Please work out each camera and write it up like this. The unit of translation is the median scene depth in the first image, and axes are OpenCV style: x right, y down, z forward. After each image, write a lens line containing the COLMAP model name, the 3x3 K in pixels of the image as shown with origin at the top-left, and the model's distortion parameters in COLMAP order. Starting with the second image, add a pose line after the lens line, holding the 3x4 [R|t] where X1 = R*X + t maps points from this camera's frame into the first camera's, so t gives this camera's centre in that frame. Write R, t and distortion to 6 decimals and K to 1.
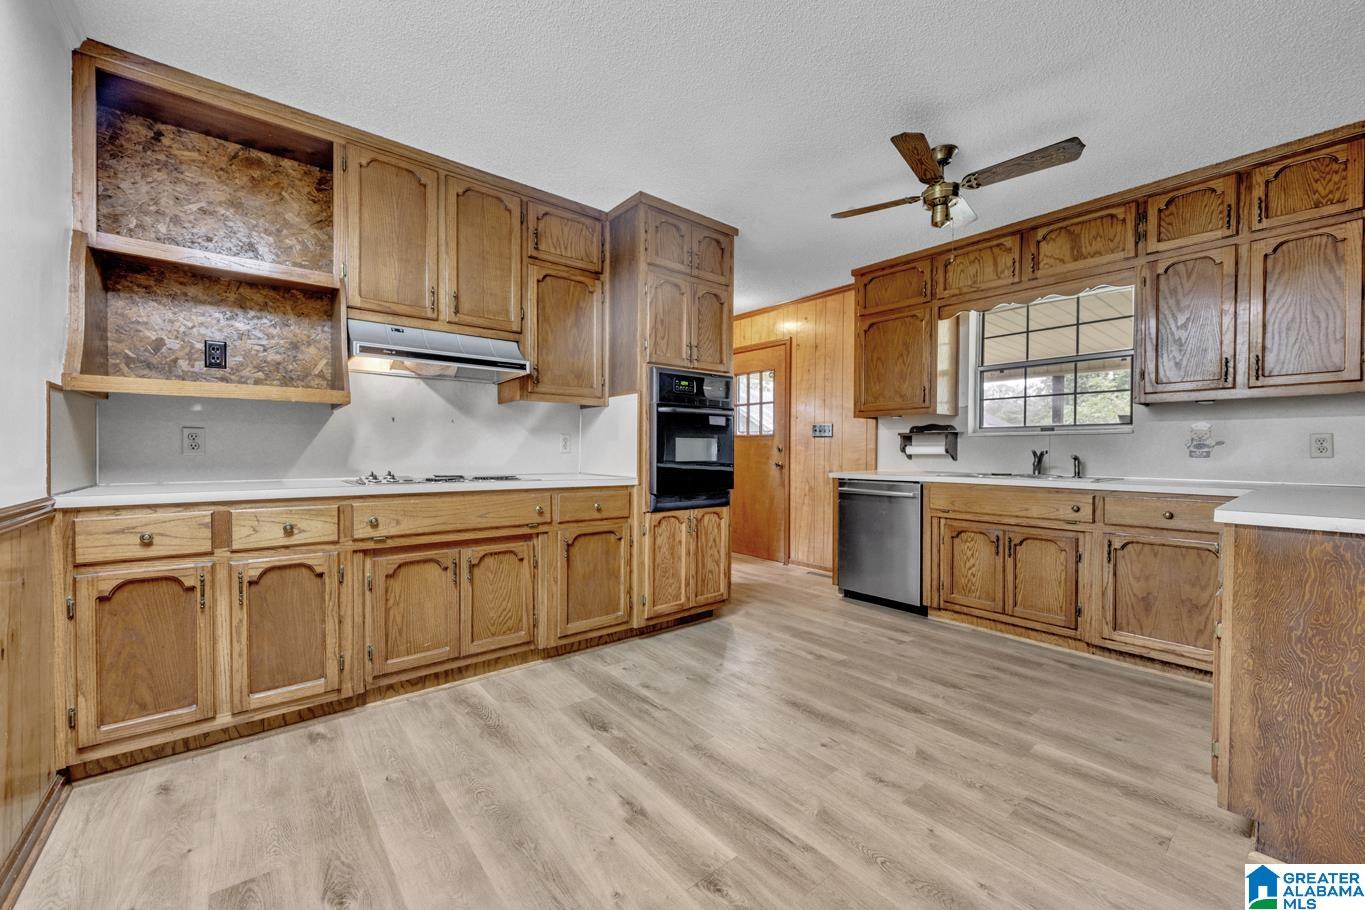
lens RADIAL K [[537.0, 0, 682.5], [0, 537.0, 458.7], [0, 0, 1]] dist [-0.000429, -0.000118]
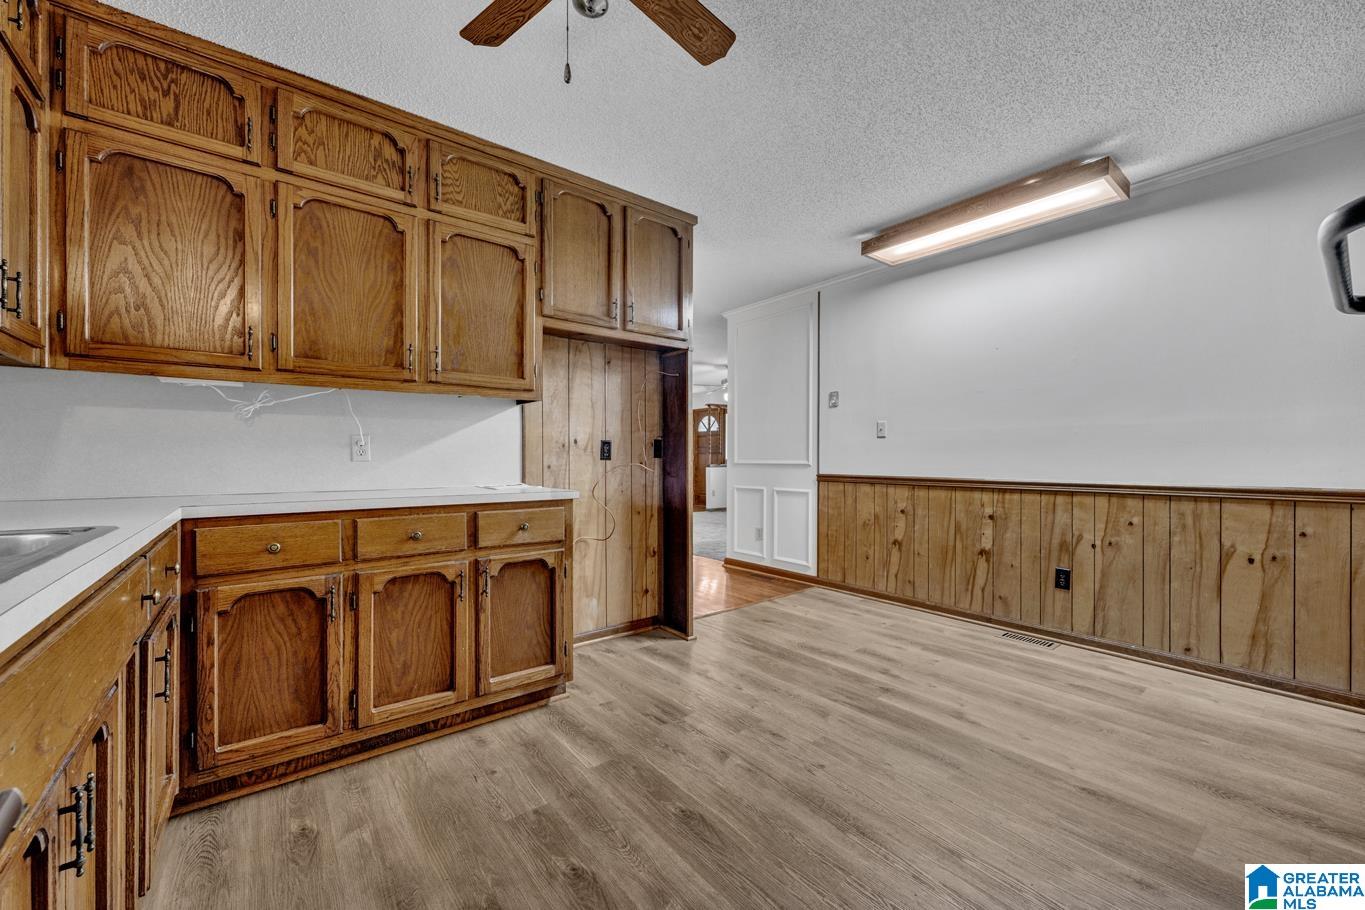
lens RADIAL K [[537.0, 0, 682.5], [0, 537.0, 458.7], [0, 0, 1]] dist [-0.000429, -0.000118]
pose [[-0.999783, -0.003441, 0.020542, 0.296363], [-0.003145, 0.999891, 0.014393, -0.010944], [-0.020589, 0.014326, -0.999685, 1.173483]]
